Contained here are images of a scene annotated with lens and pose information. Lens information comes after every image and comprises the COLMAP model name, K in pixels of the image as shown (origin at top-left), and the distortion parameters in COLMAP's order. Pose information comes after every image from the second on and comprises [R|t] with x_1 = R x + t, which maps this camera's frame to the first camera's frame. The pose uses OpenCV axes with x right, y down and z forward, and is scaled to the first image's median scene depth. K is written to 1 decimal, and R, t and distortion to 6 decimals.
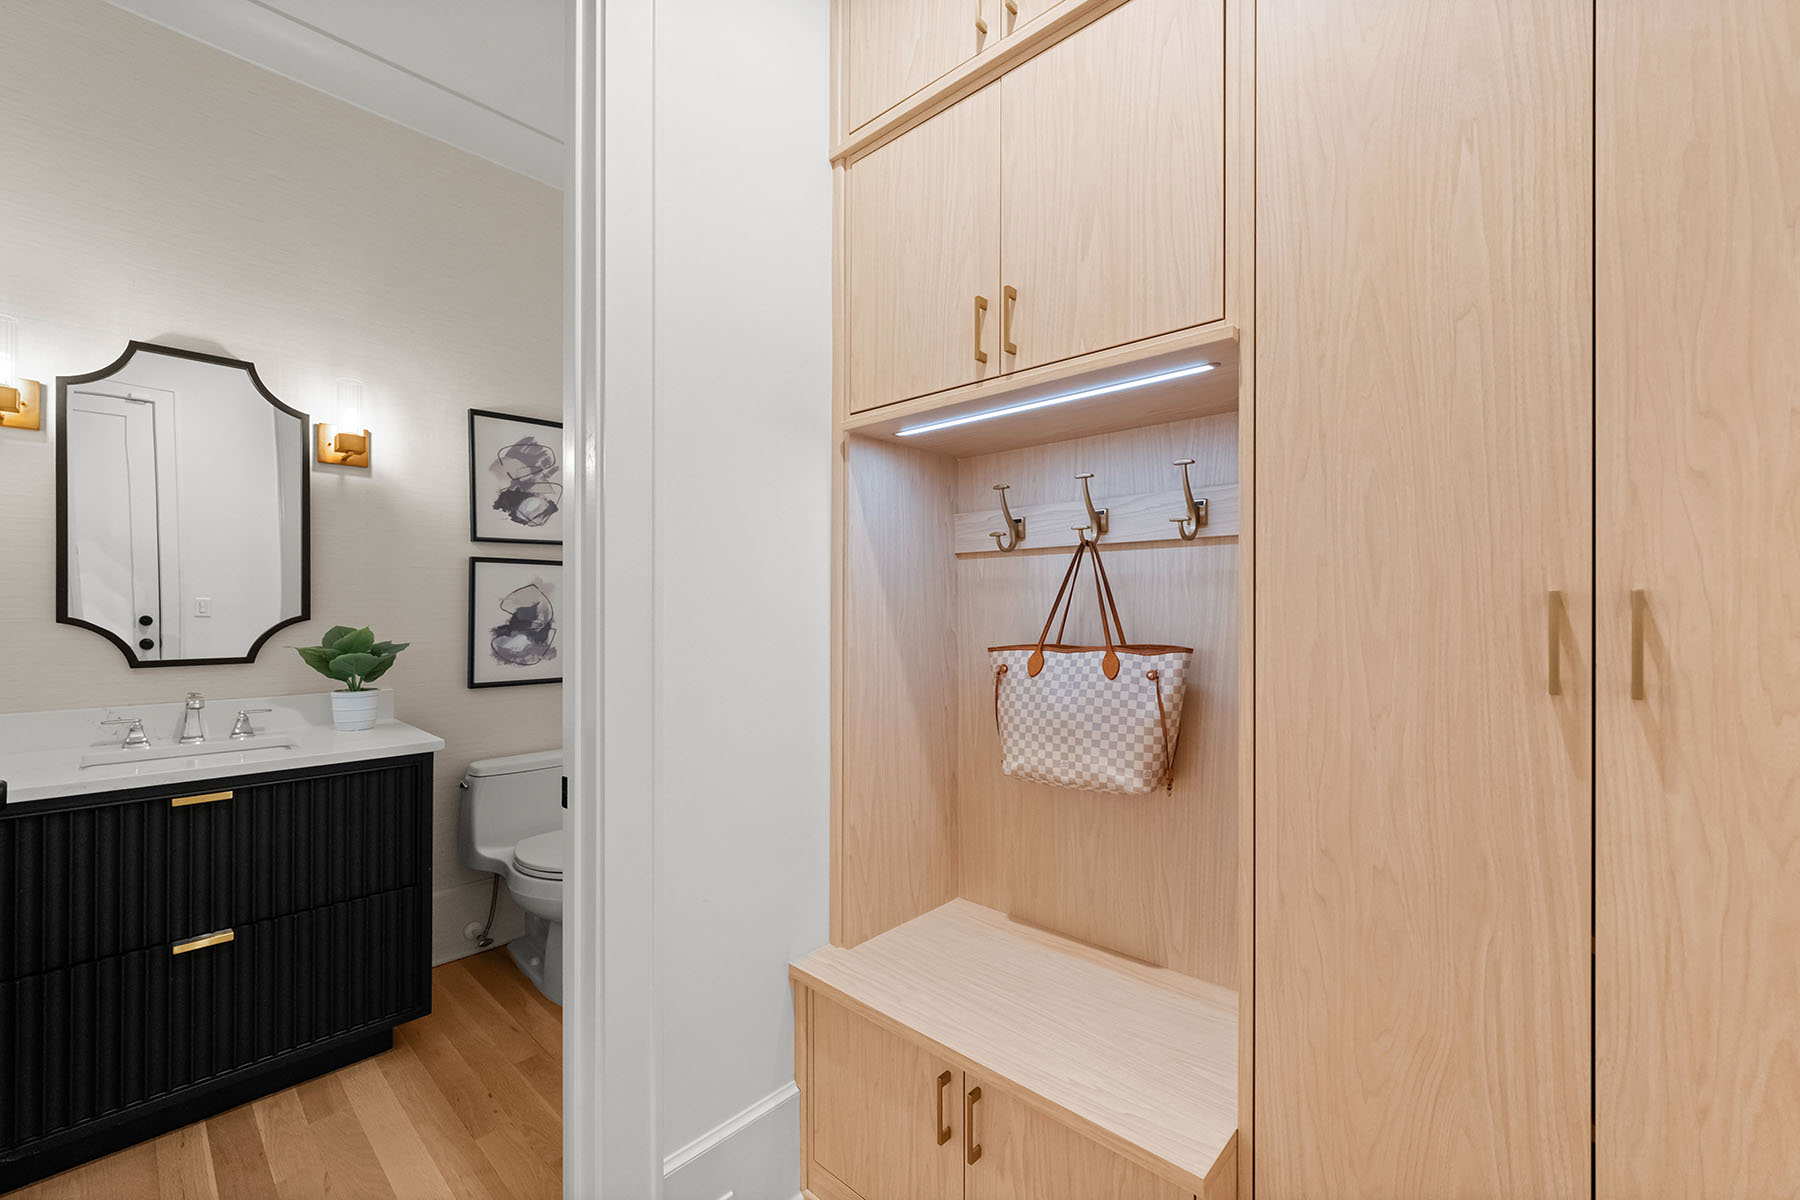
lens RADIAL K [[745.2, 0, 894.9], [0, 745.2, 602.2], [0, 0, 1]] dist [0.001090, 0.000059]
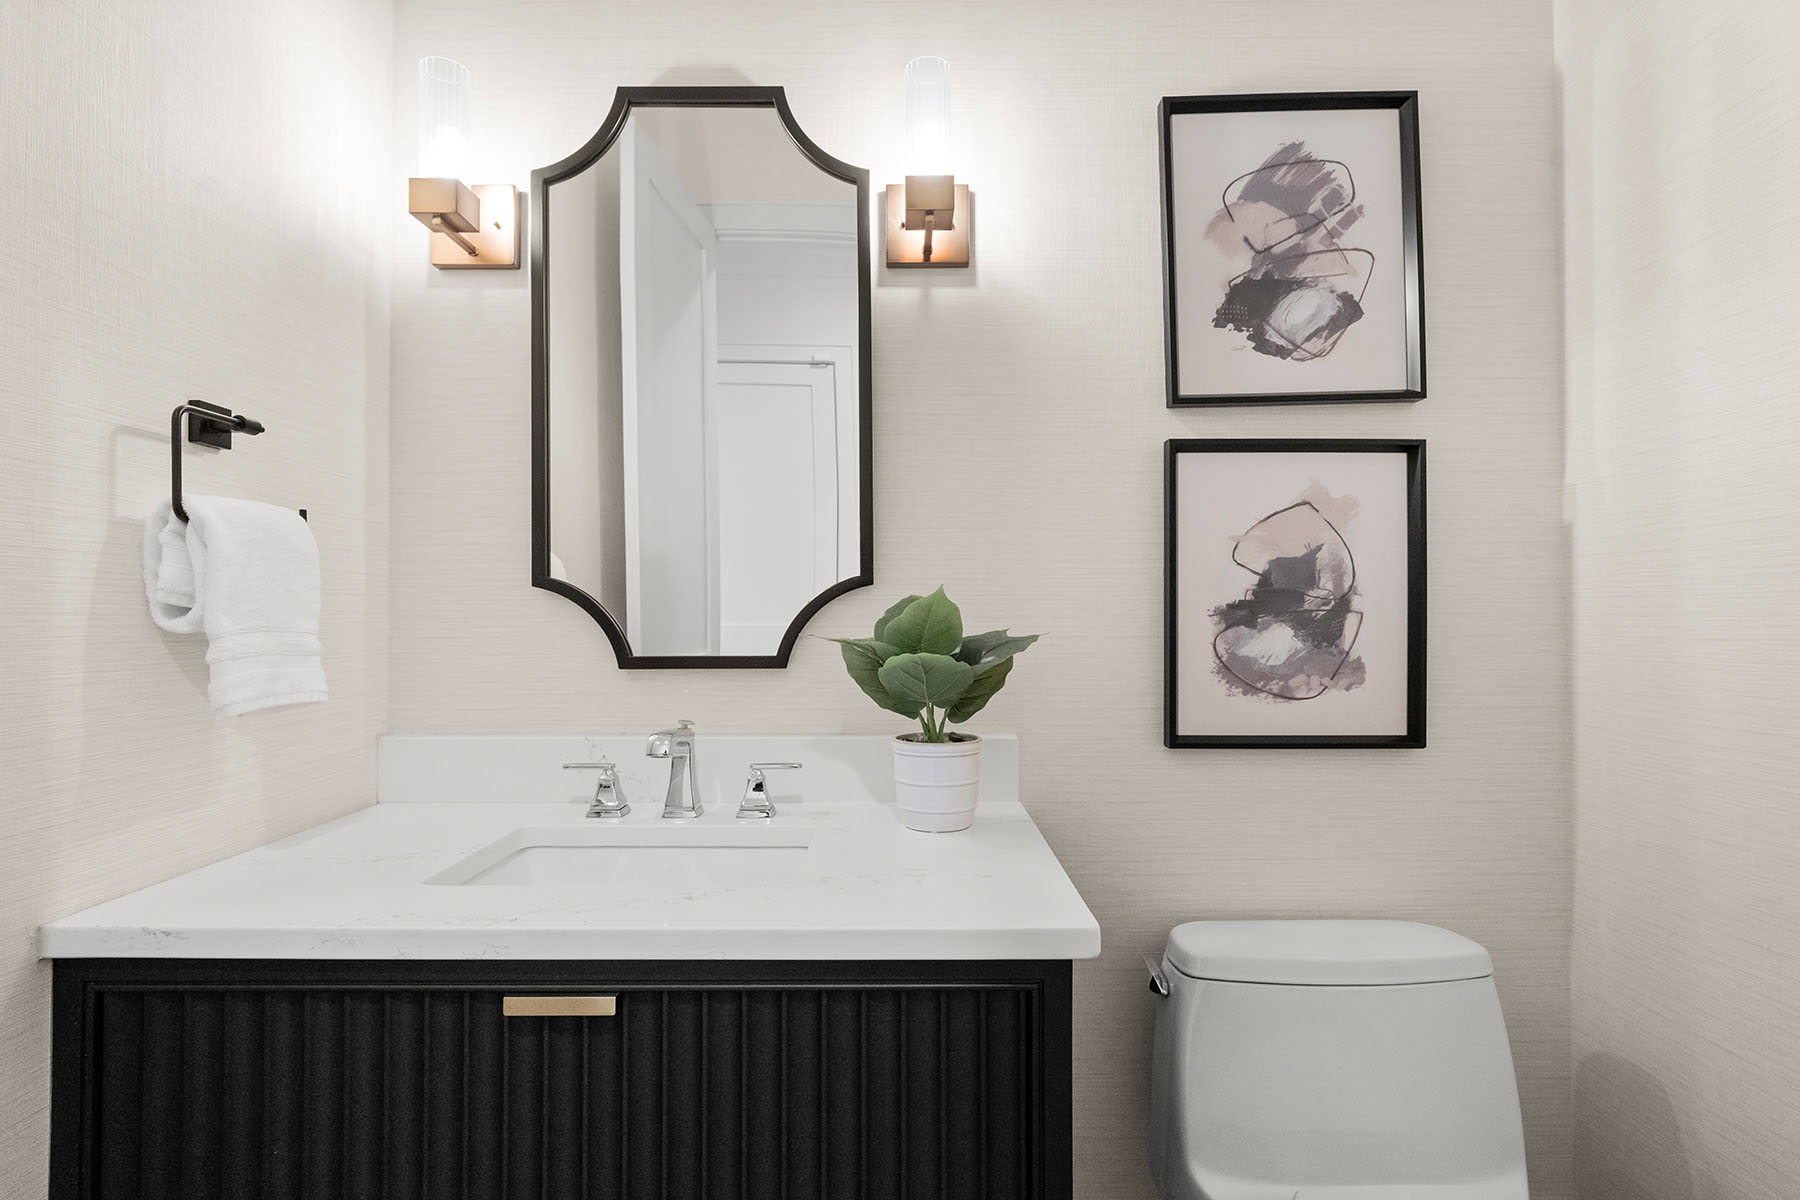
lens RADIAL K [[918.6, 0, 893.9], [0, 918.6, 600.6], [0, 0, 1]] dist [-0.005134, -0.000117]
pose [[0.692920, -0.014010, -0.720879, -0.294274], [0.007119, 0.999895, -0.012590, 0.036403], [0.720980, 0.003592, 0.692947, 0.513483]]
